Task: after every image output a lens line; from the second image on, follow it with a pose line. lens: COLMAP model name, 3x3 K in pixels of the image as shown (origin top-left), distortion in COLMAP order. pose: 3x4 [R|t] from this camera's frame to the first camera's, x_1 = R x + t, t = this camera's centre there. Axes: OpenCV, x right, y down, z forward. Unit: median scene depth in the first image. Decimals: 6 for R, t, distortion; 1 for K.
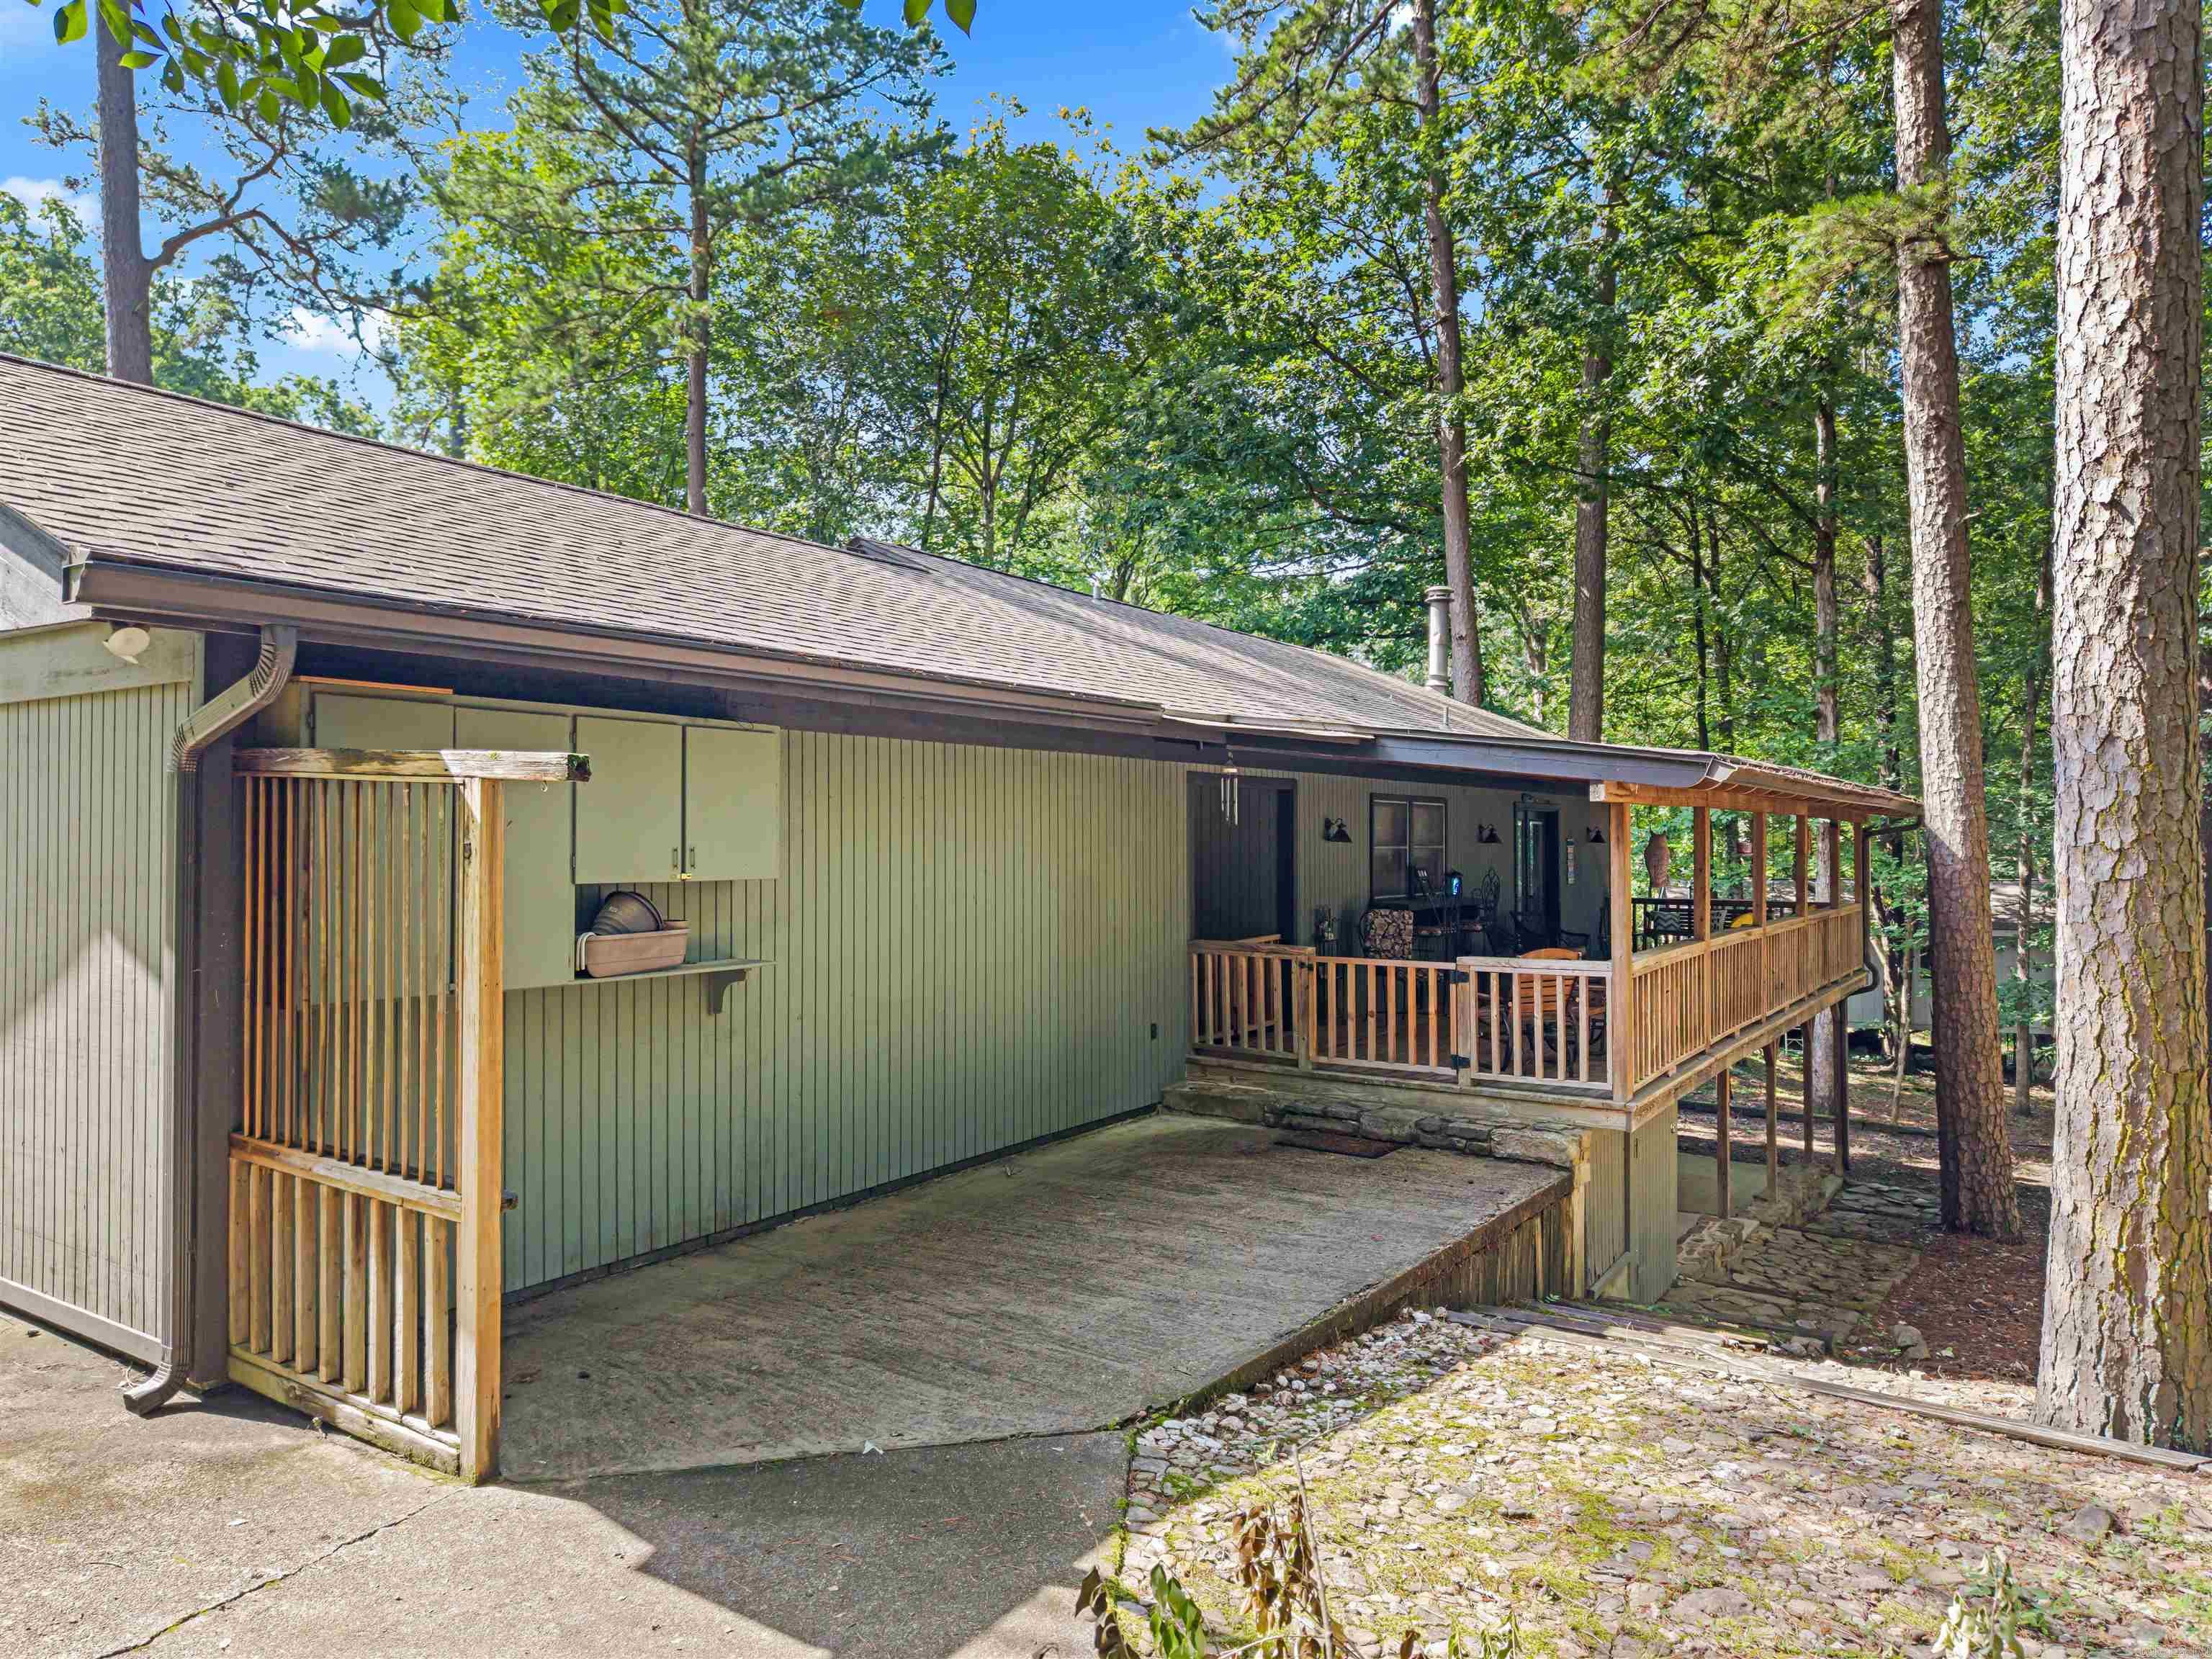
lens RADIAL K [[1488.4, 0, 1106.0], [0, 1488.4, 829.5], [0, 0, 1]] dist [0.066091, -0.107947]
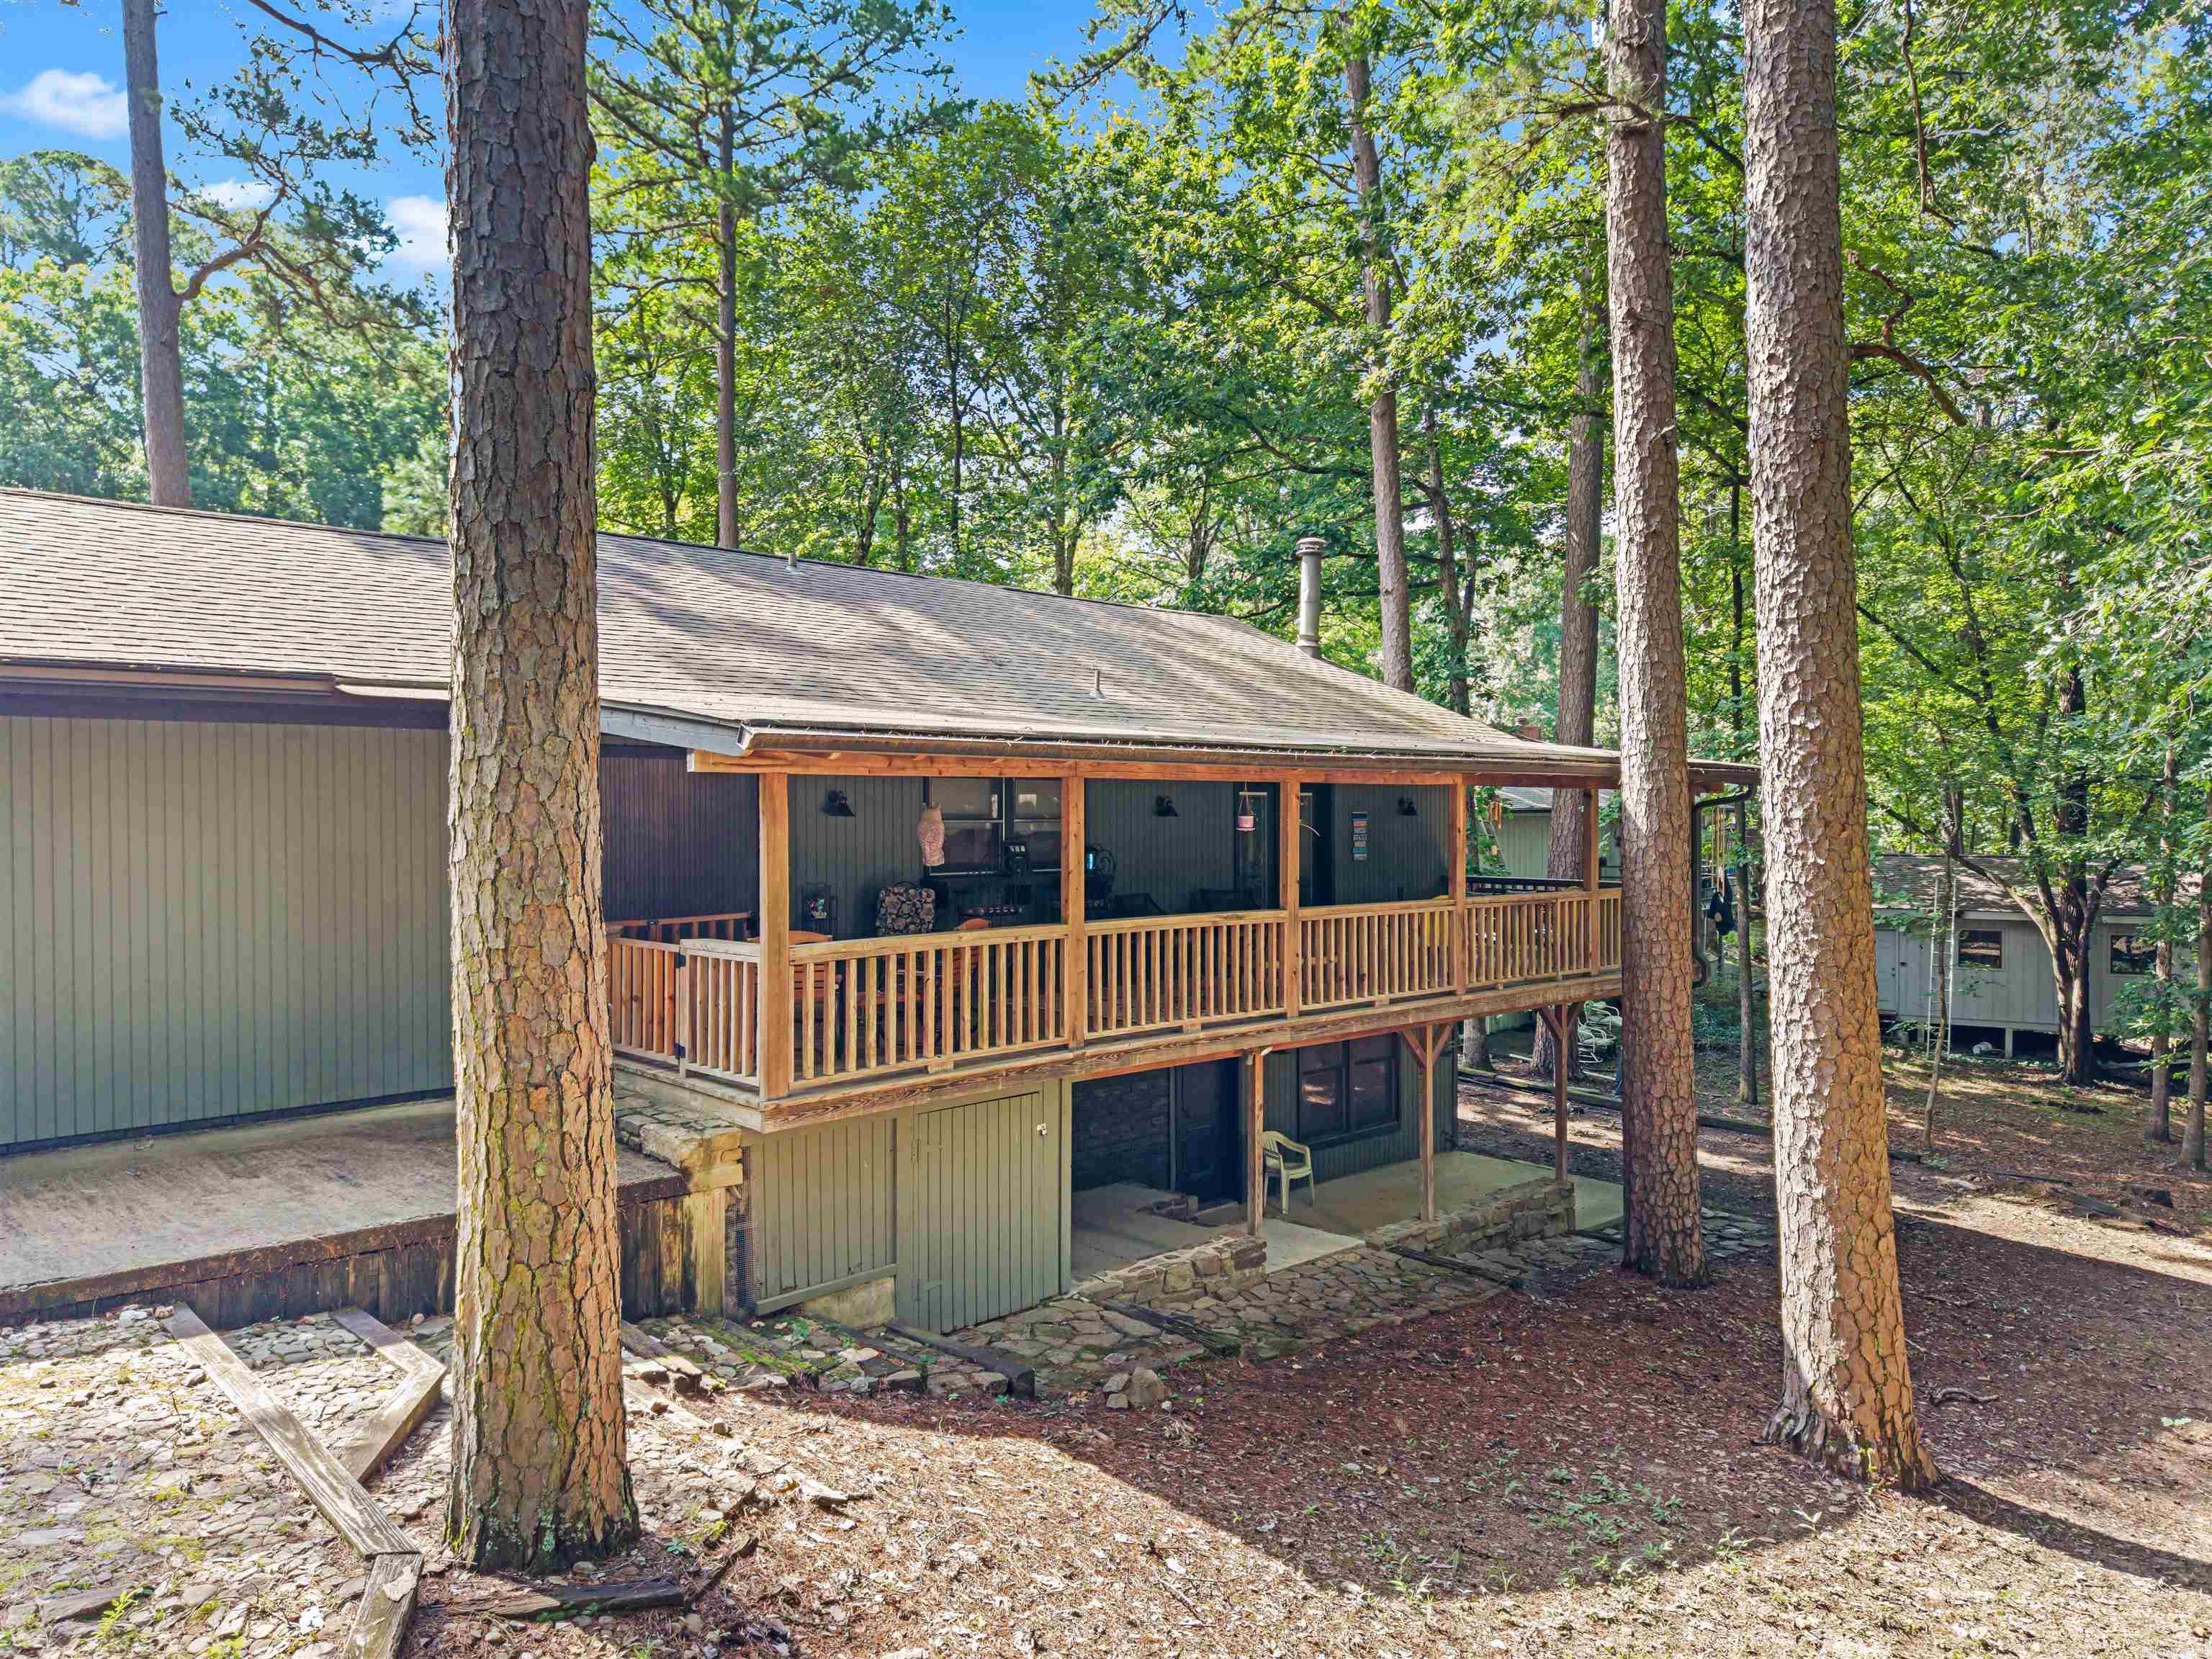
lens RADIAL K [[1488.4, 0, 1106.0], [0, 1488.4, 829.5], [0, 0, 1]] dist [0.066091, -0.107947]
pose [[0.974293, 0.001593, -0.225280, 0.456142], [0.002563, 0.999832, 0.018153, 0.000832], [0.225271, -0.018263, 0.974125, 0.099339]]
